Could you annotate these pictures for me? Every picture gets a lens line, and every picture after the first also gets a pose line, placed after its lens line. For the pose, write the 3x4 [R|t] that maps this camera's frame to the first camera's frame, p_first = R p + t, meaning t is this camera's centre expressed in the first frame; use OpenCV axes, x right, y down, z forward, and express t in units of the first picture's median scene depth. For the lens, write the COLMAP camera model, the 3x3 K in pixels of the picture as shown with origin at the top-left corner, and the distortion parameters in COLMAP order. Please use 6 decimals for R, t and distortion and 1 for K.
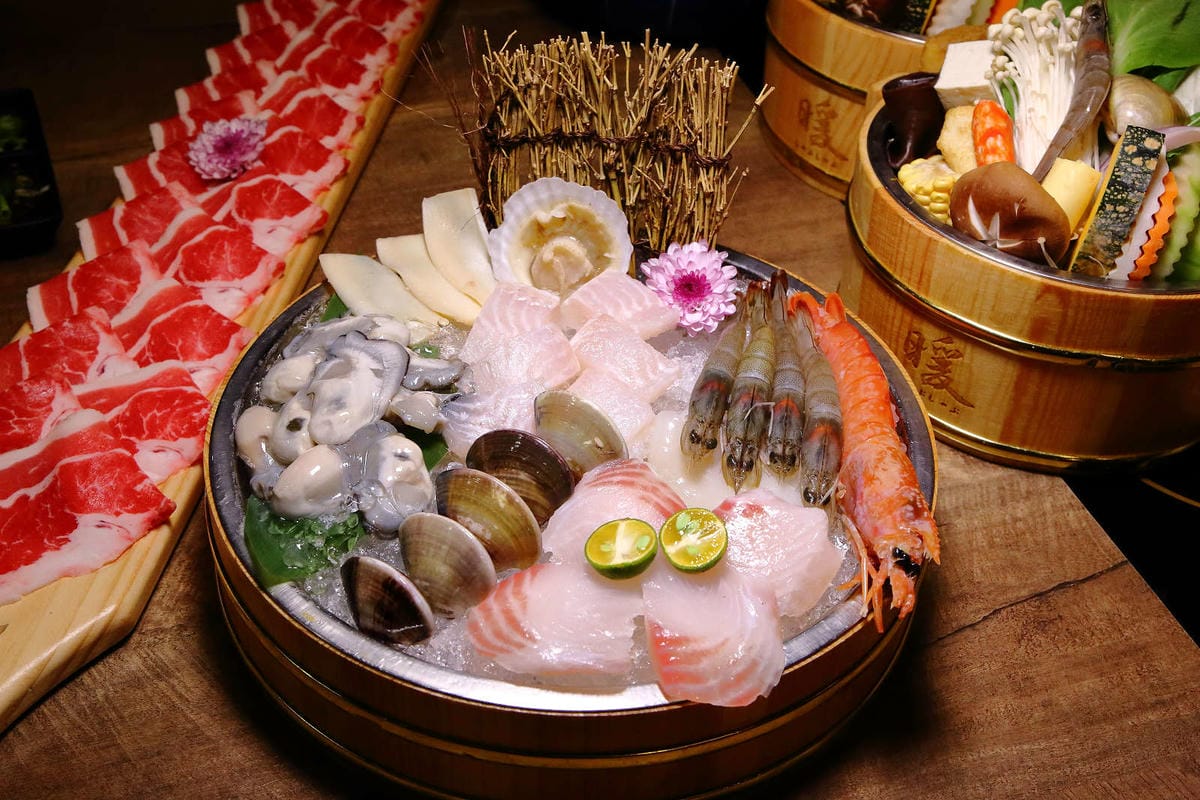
lens RADIAL K [[1389.4, 0, 600.0], [0, 1389.4, 400.0], [0, 0, 1]] dist [-0.006336, -0.000064]
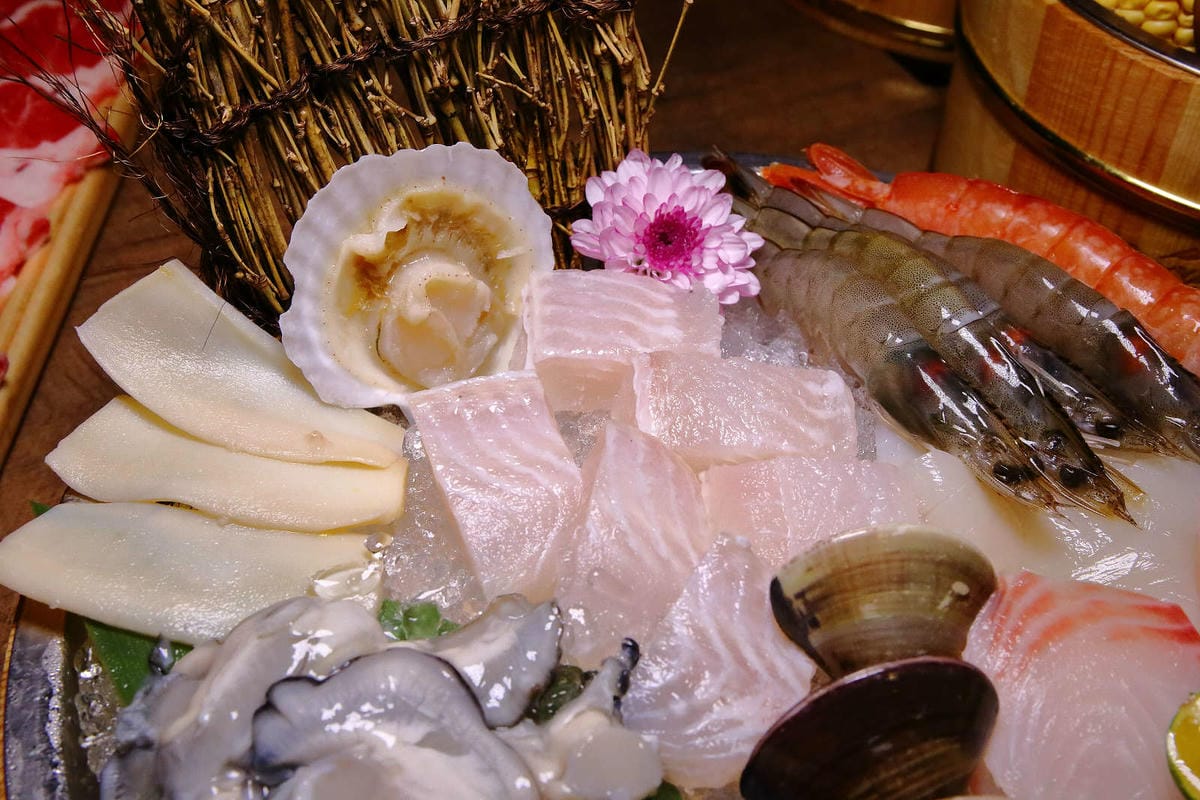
lens RADIAL K [[1355.6, 0, 600.0], [0, 1355.6, 400.0], [0, 0, 1]] dist [-0.064992, 0.163226]
pose [[0.990739, -0.102037, 0.089579, -0.060306], [0.095027, 0.992310, 0.079319, -0.052632], [-0.096983, -0.070072, 0.992816, 0.464315]]
